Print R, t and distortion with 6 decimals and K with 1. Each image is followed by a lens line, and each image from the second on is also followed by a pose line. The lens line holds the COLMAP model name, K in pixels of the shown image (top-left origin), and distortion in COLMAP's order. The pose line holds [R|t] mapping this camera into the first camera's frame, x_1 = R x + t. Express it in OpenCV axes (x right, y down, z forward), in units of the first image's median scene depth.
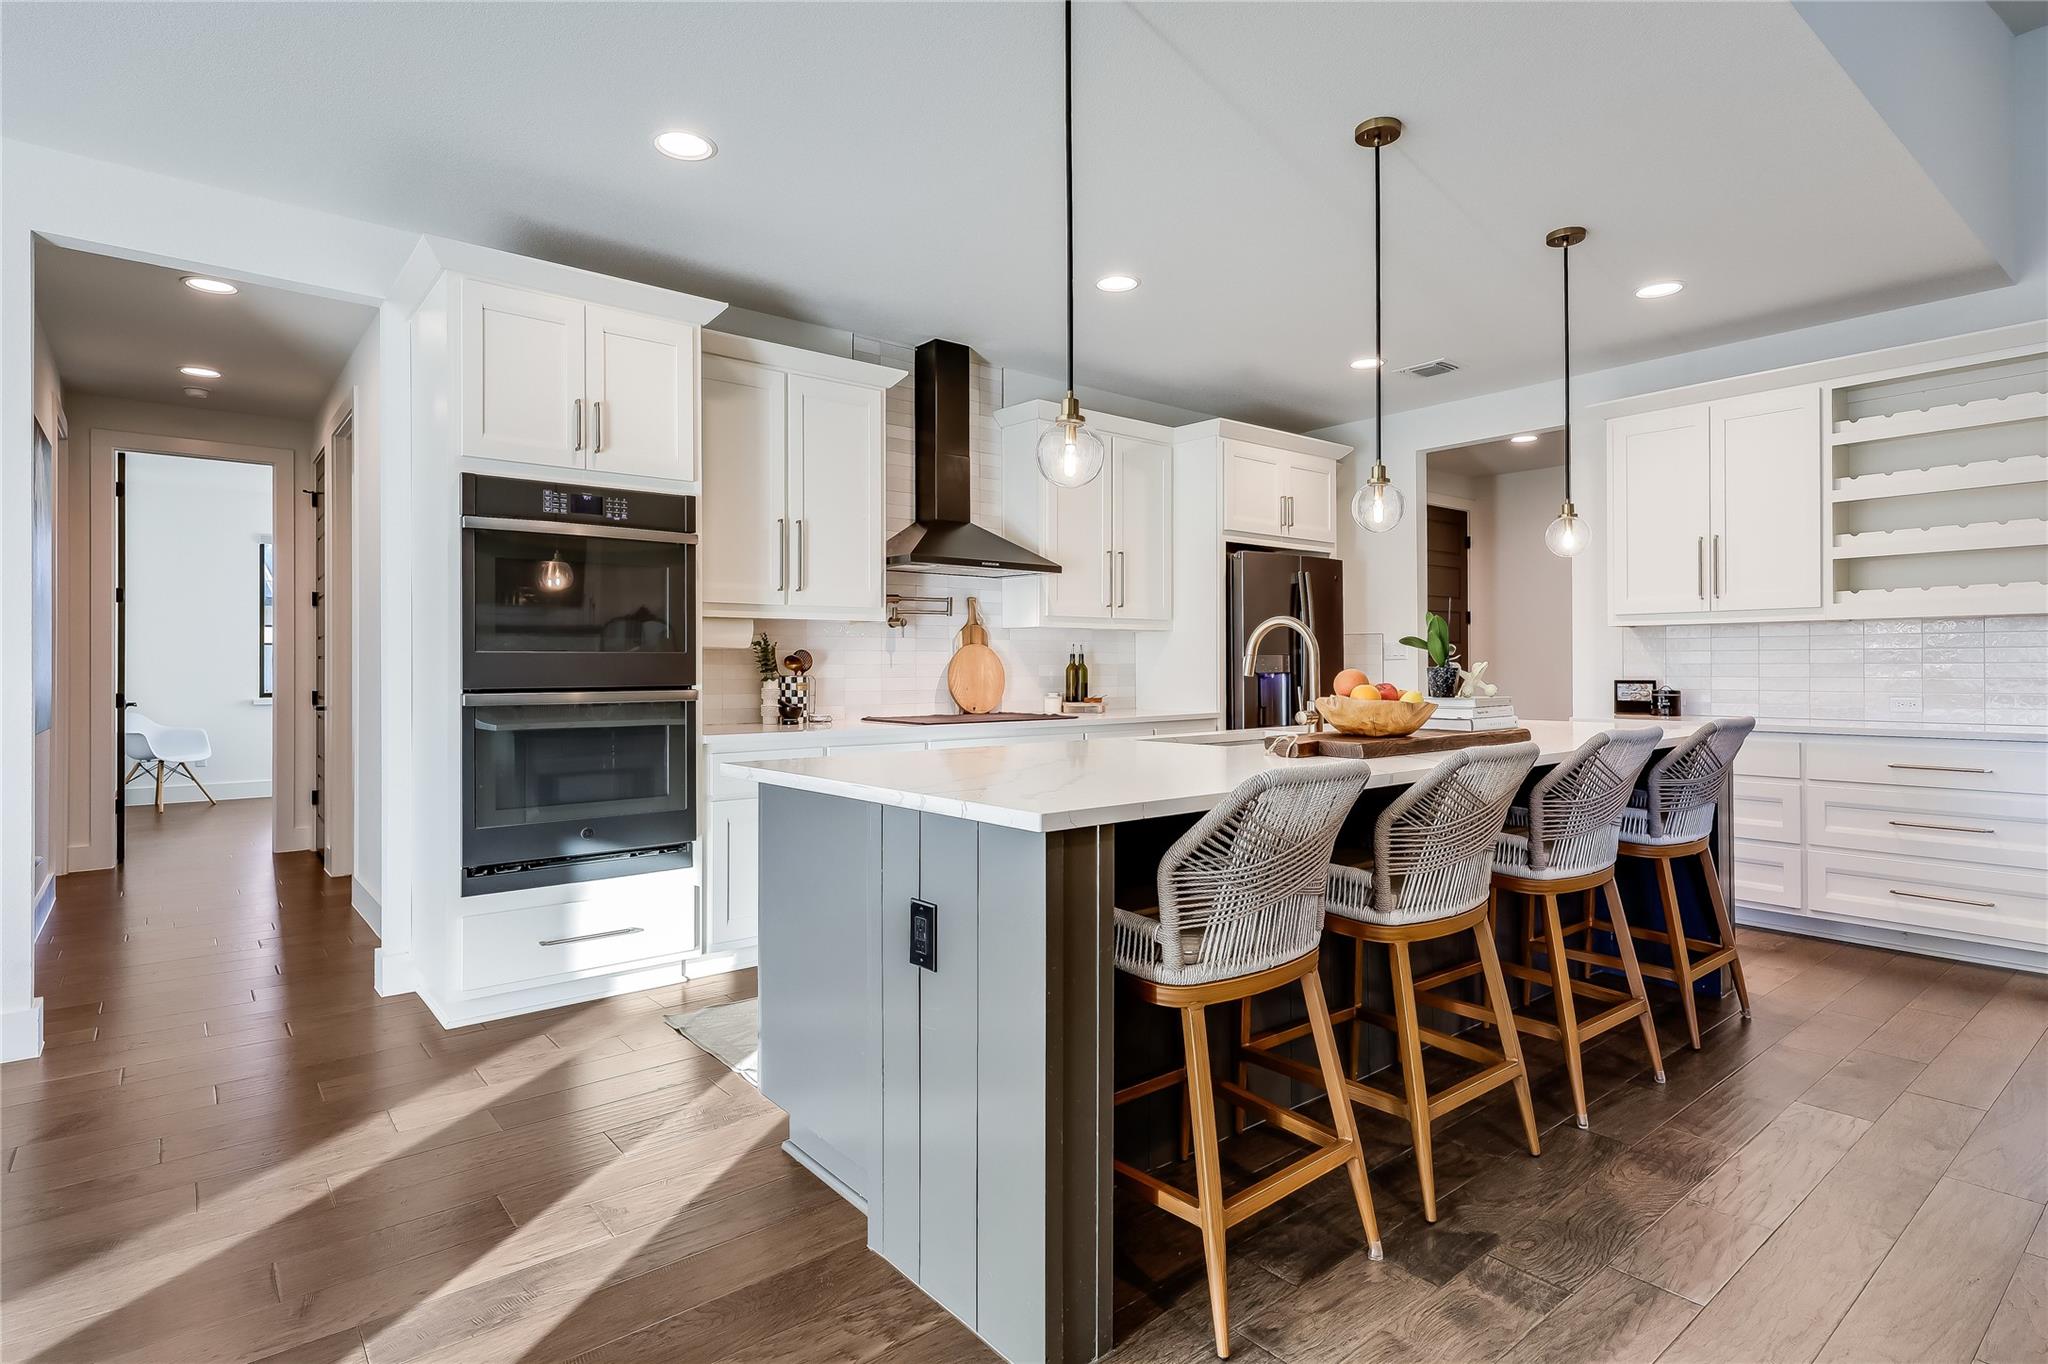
lens RADIAL K [[1069.2, 0, 1029.3], [0, 1069.2, 661.8], [0, 0, 1]] dist [0.003735, 0.000561]
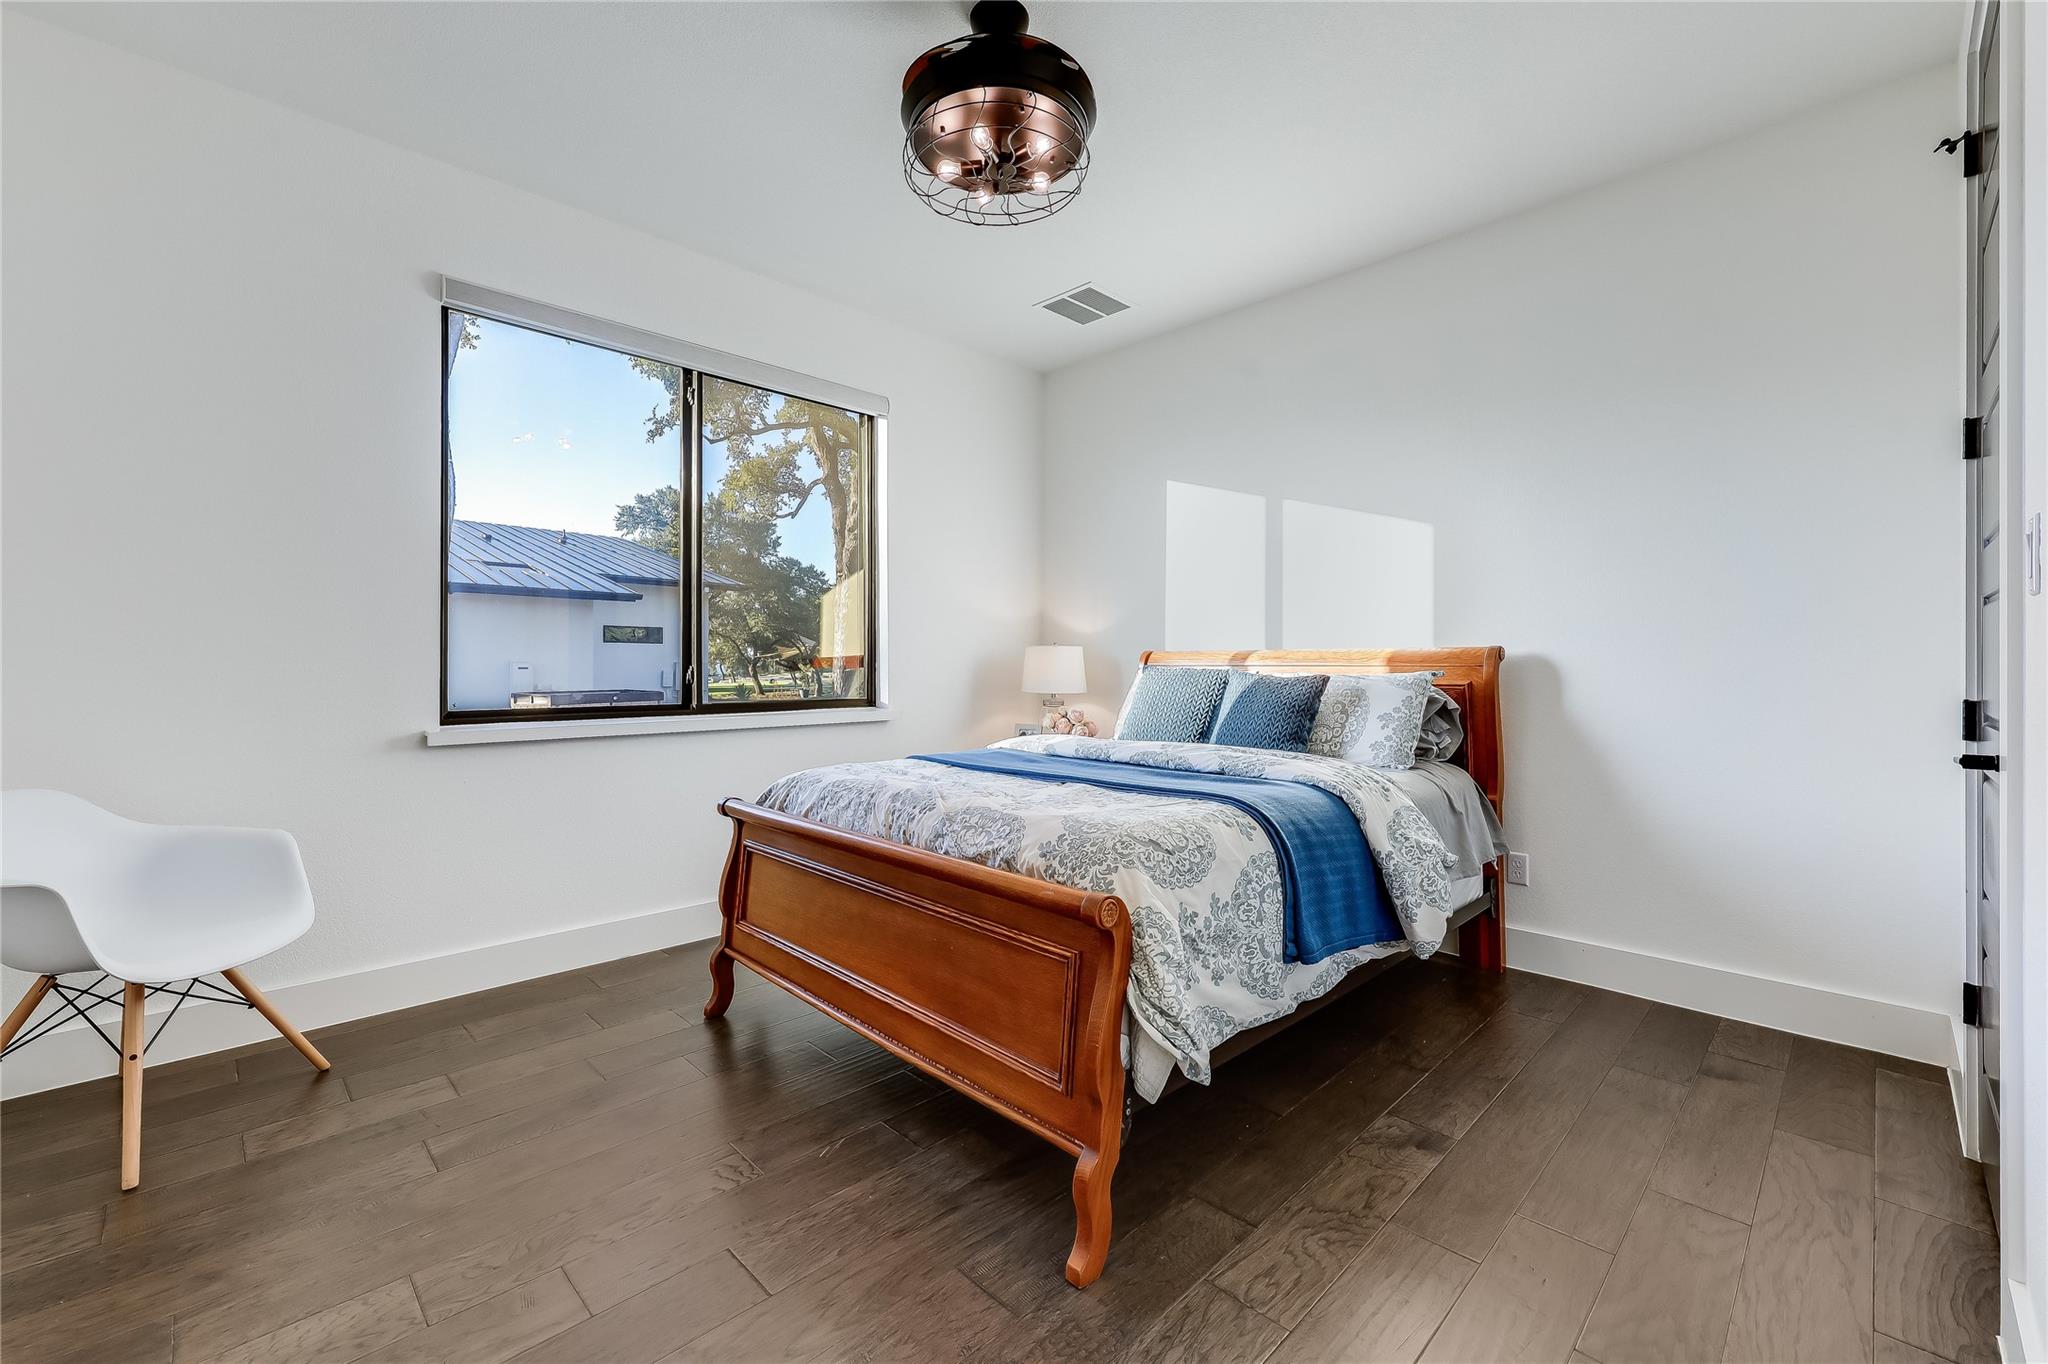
lens RADIAL K [[853.1, 0, 1024.0], [0, 853.1, 682.0], [0, 0, 1]] dist [0.001676, 0.000143]
pose [[0.993579, 0.002655, 0.113111, -0.797675], [-0.003345, 0.999977, 0.005912, 0.022767], [-0.113093, -0.006253, 0.993565, 0.992405]]
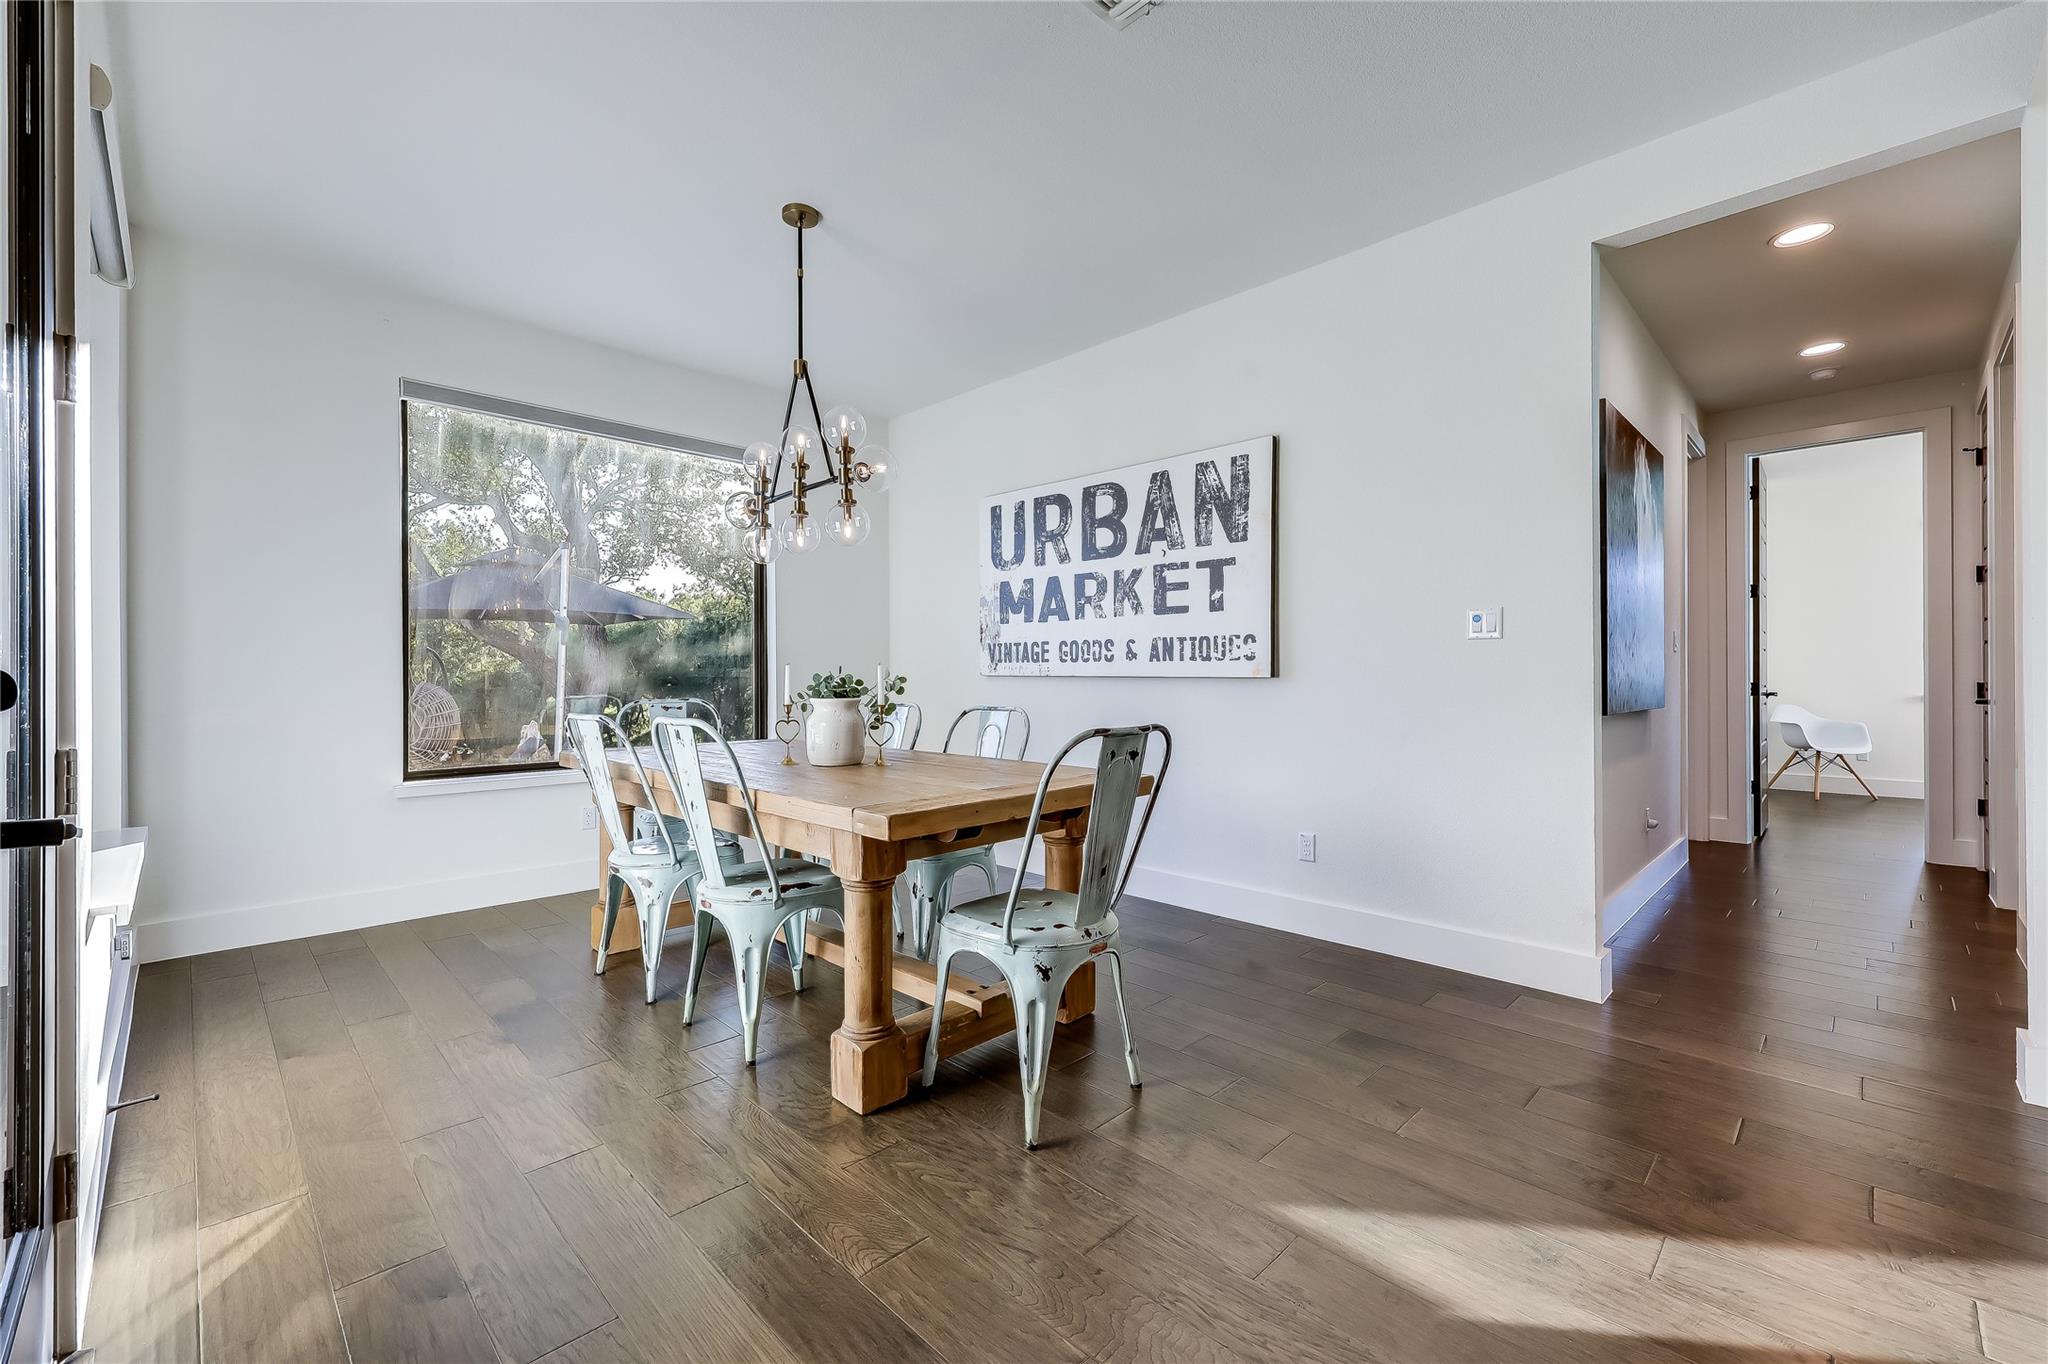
lens RADIAL K [[853.1, 0, 1024.0], [0, 853.1, 682.0], [0, 0, 1]] dist [0.001676, 0.000143]
pose [[0.104190, 0.003195, -0.994552, -0.071009], [0.010305, 0.999938, 0.004292, 0.016383], [0.994504, -0.010696, 0.104151, 0.175224]]
